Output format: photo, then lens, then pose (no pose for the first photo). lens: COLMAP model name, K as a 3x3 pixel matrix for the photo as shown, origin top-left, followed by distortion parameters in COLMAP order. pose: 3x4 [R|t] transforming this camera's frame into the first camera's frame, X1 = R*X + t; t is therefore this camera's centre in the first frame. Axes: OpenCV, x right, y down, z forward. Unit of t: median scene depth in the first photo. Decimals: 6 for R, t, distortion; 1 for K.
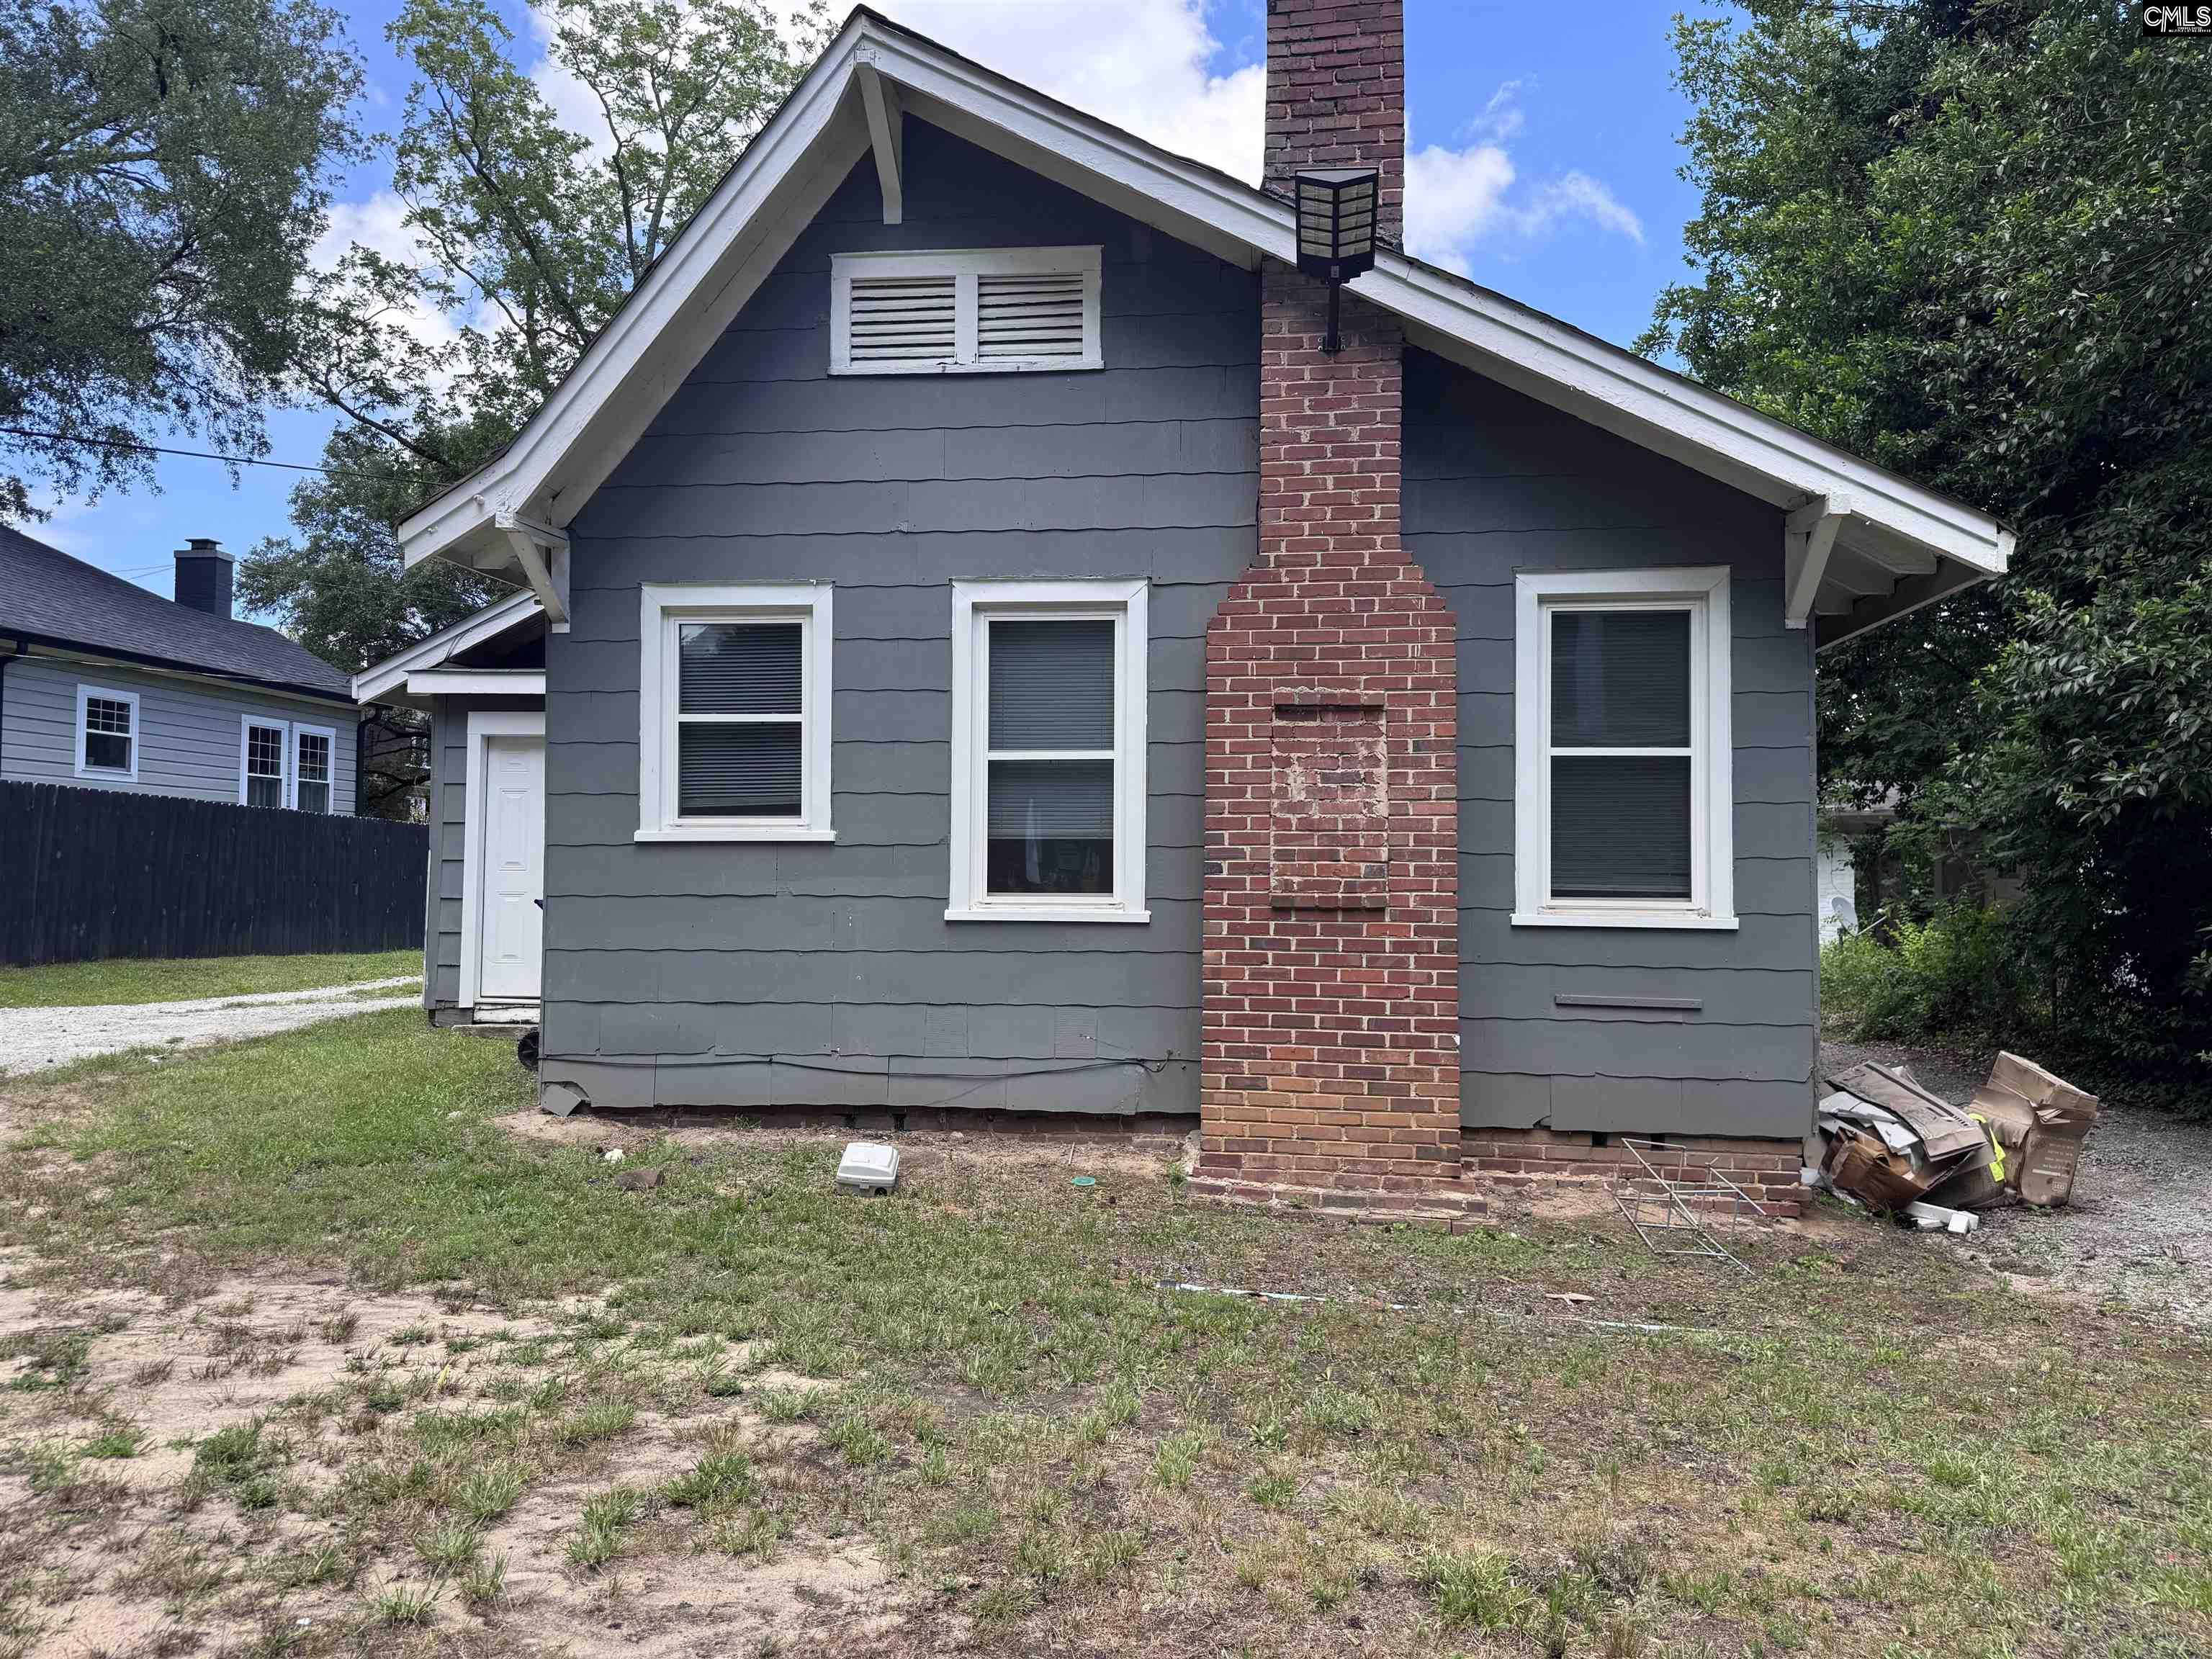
lens RADIAL K [[1558.9, 0, 1109.7], [0, 1558.9, 836.6], [0, 0, 1]] dist [0.060450, -0.020051]
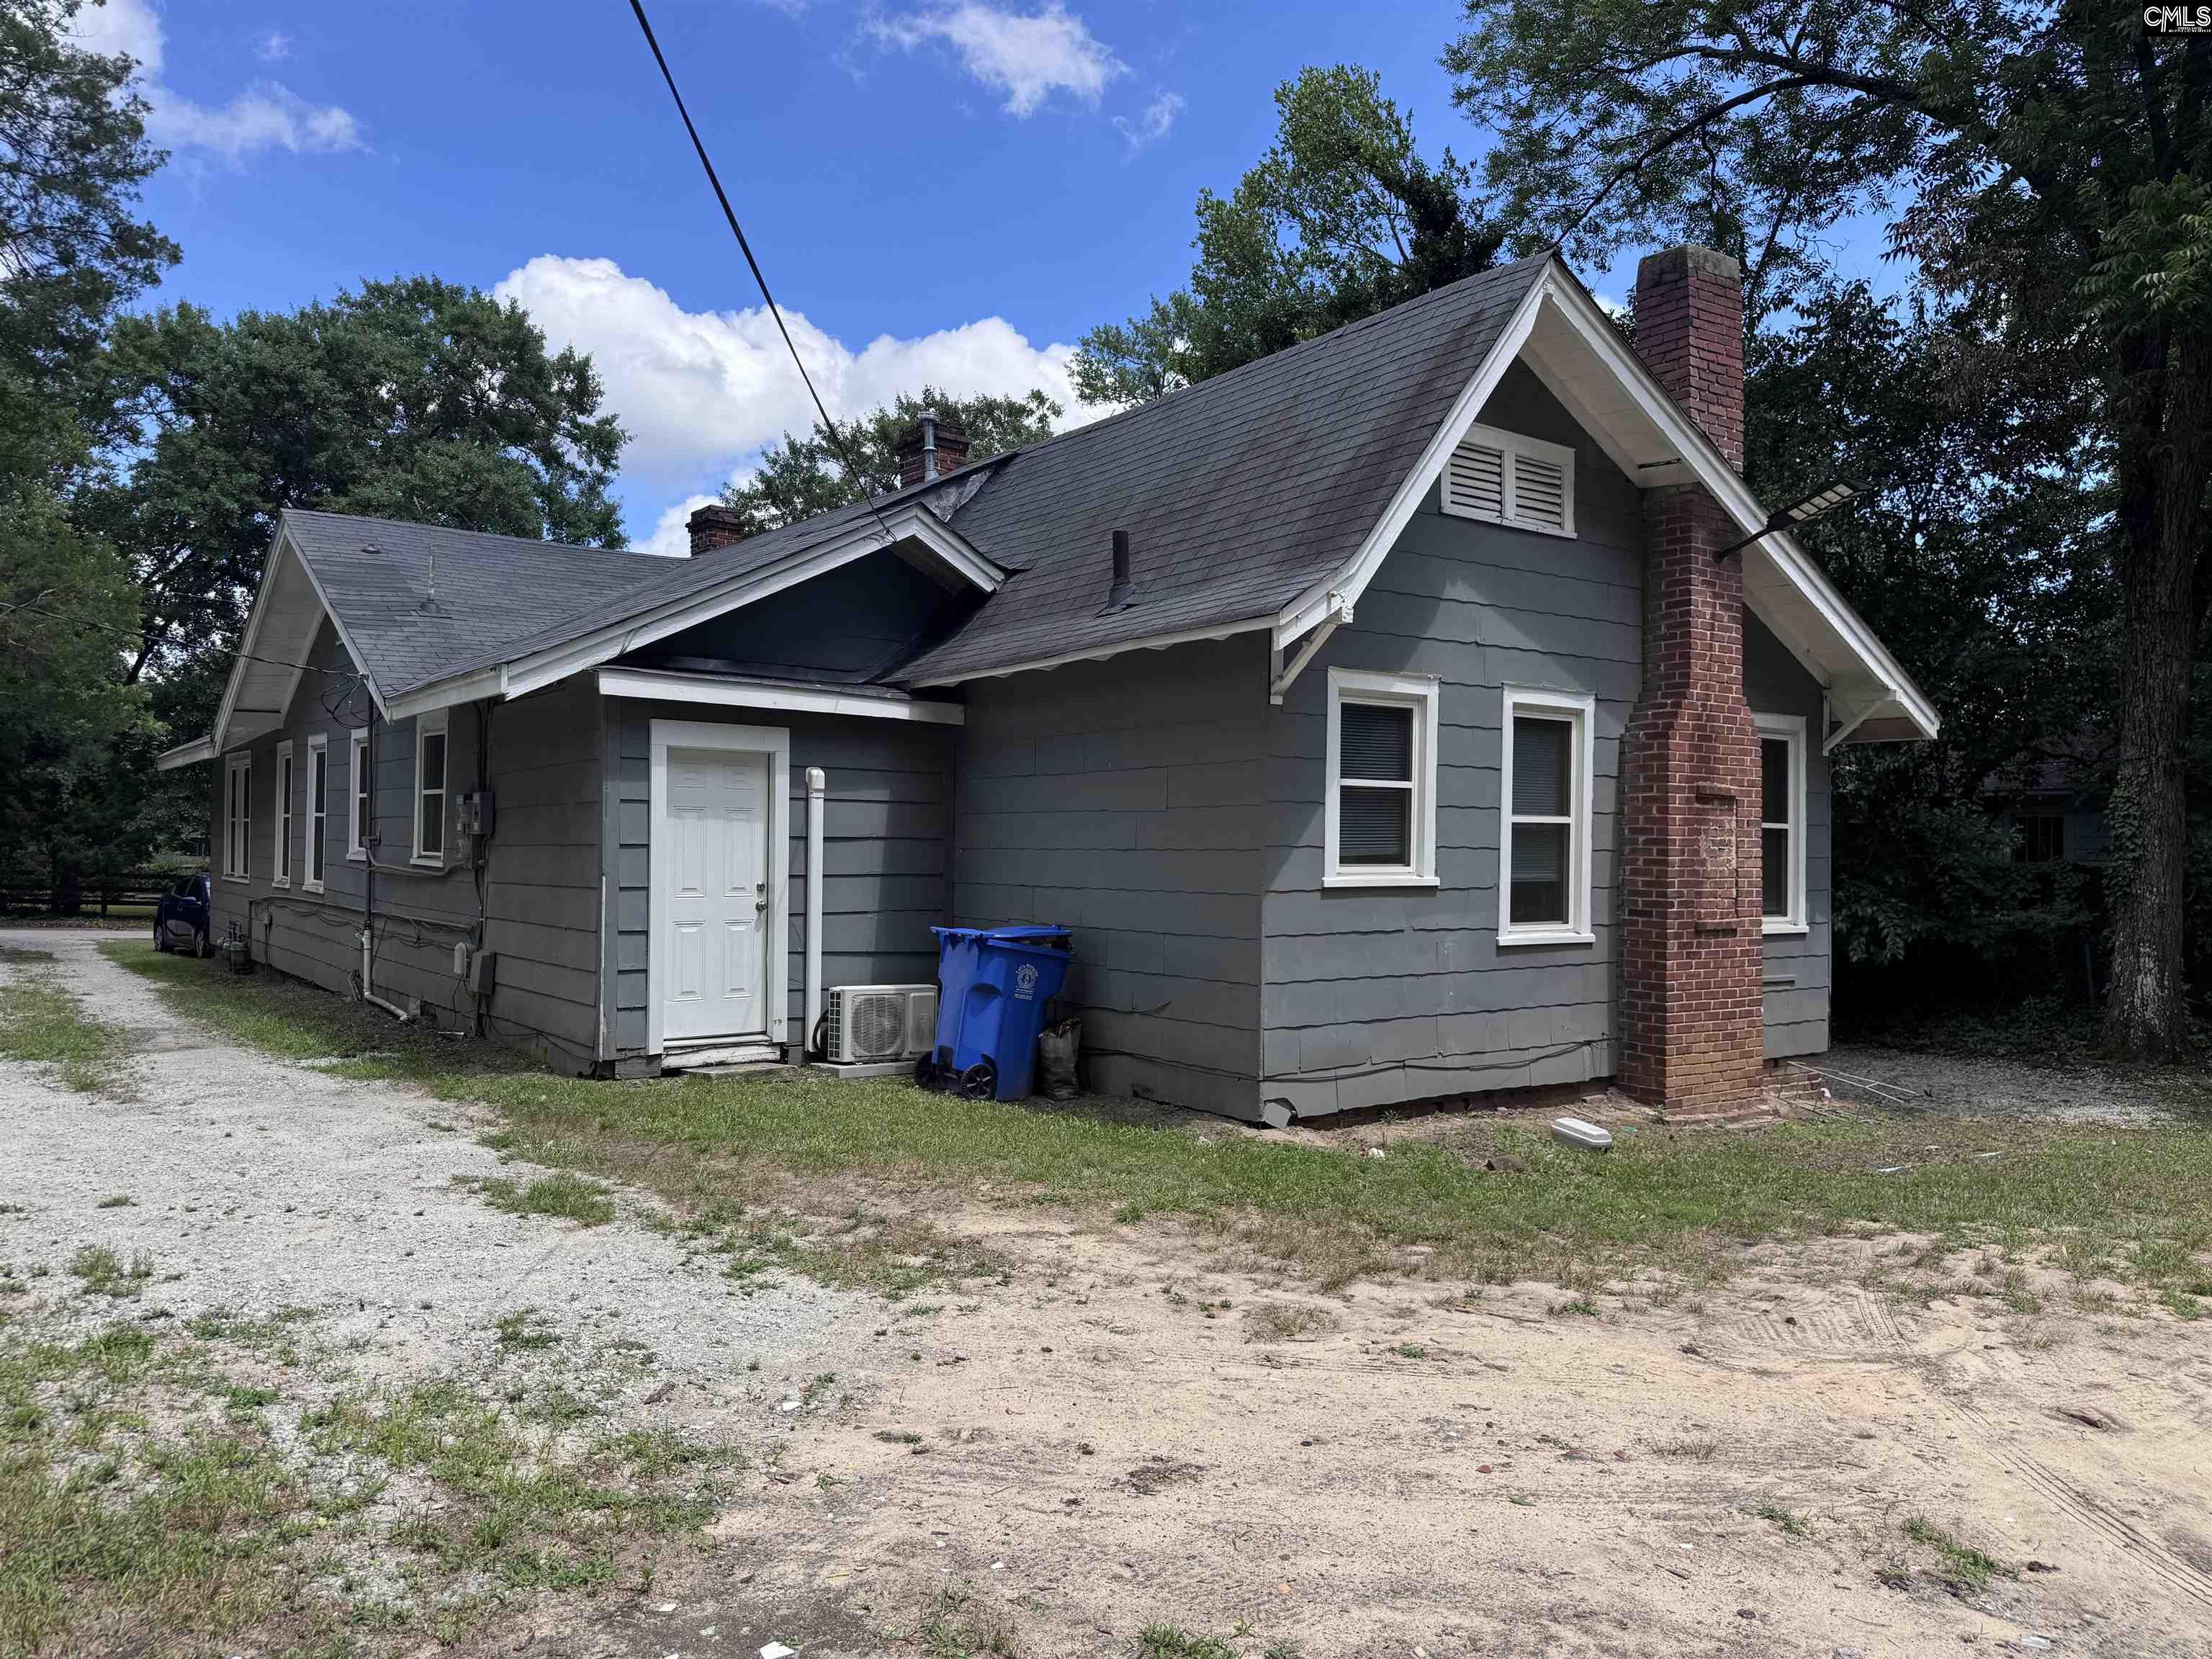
lens RADIAL K [[1558.9, 0, 1117.1], [0, 1558.9, 834.2], [0, 0, 1]] dist [0.060450, -0.020051]
pose [[0.728940, 0.009406, 0.684513, -1.229448], [-0.023274, 0.999668, 0.011048, -0.046406], [-0.684182, -0.023985, 0.728917, 0.264884]]
